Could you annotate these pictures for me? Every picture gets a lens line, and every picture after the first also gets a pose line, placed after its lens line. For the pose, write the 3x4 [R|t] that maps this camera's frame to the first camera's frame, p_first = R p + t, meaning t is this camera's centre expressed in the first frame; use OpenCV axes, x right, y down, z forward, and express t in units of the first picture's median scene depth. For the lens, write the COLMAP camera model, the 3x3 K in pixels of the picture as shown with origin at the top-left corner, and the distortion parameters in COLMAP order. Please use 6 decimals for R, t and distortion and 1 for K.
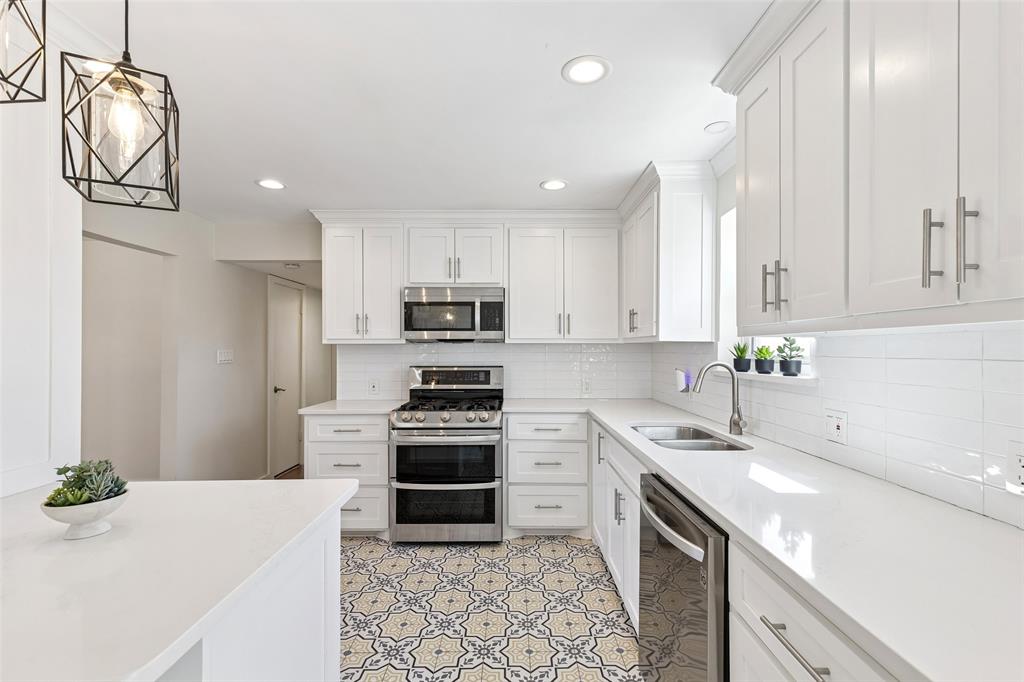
lens RADIAL K [[460.6, 0, 516.4], [0, 460.6, 345.4], [0, 0, 1]] dist [0.007359, -0.003379]
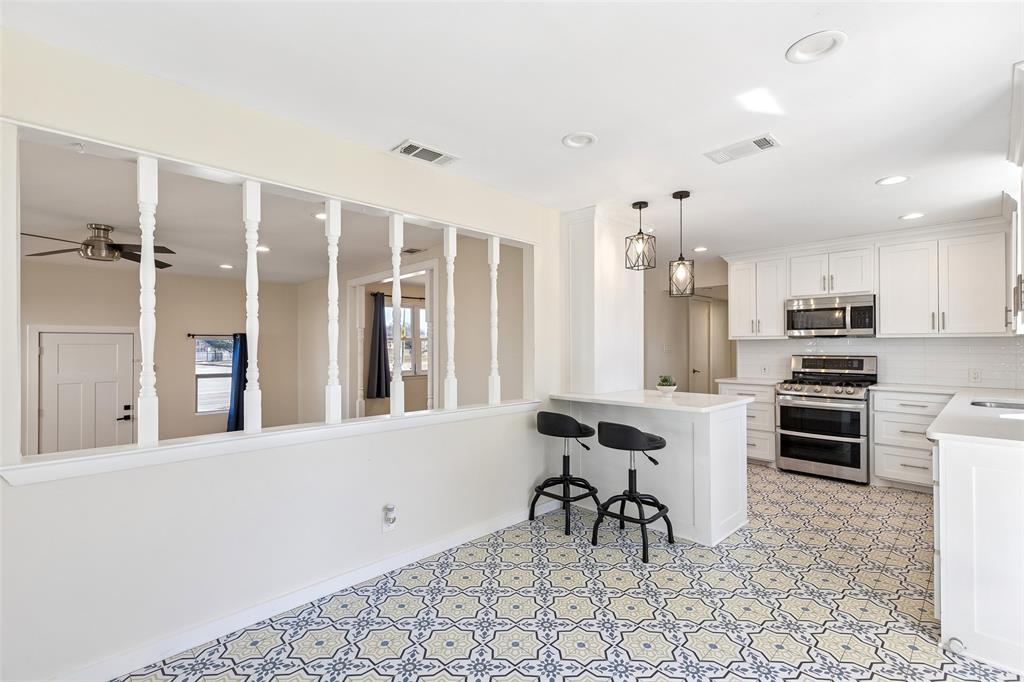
lens RADIAL K [[460.6, 0, 512.9], [0, 460.6, 342.2], [0, 0, 1]] dist [0.007359, -0.003379]
pose [[0.689860, -0.005010, -0.723925, 0.235649], [0.004734, 0.999986, -0.002409, 0.006492], [0.723927, -0.001765, 0.689874, -0.694542]]
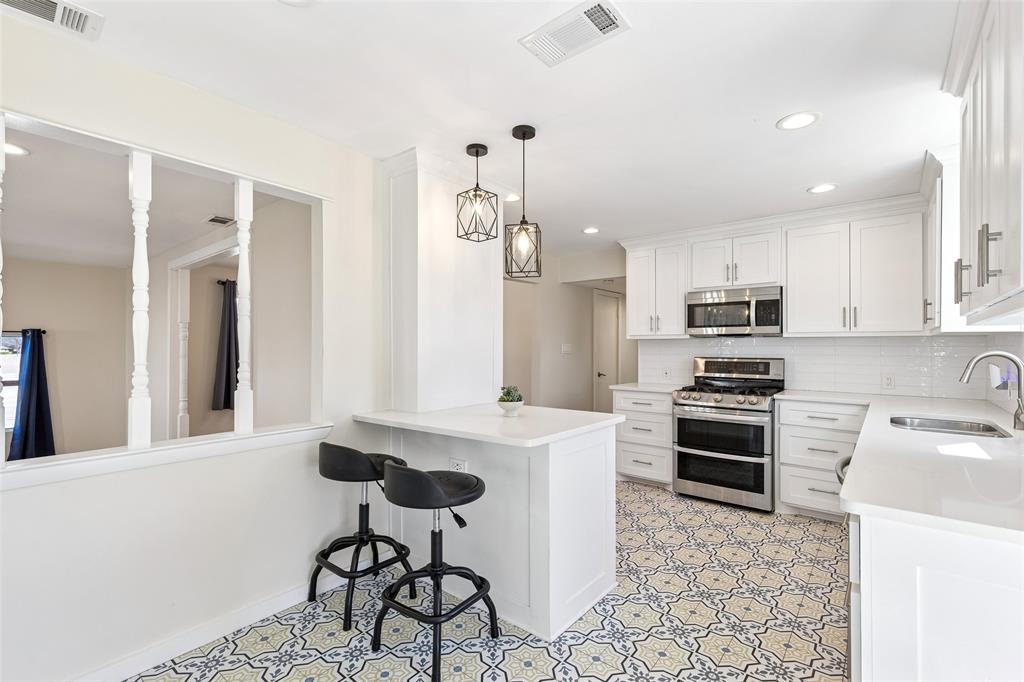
lens RADIAL K [[460.6, 0, 513.0], [0, 460.6, 344.4], [0, 0, 1]] dist [0.007359, -0.003379]
pose [[0.772012, -0.001660, -0.635606, 0.198911], [0.002532, 0.999997, 0.000464, 0.011756], [0.635603, -0.001968, 0.772014, -0.276546]]
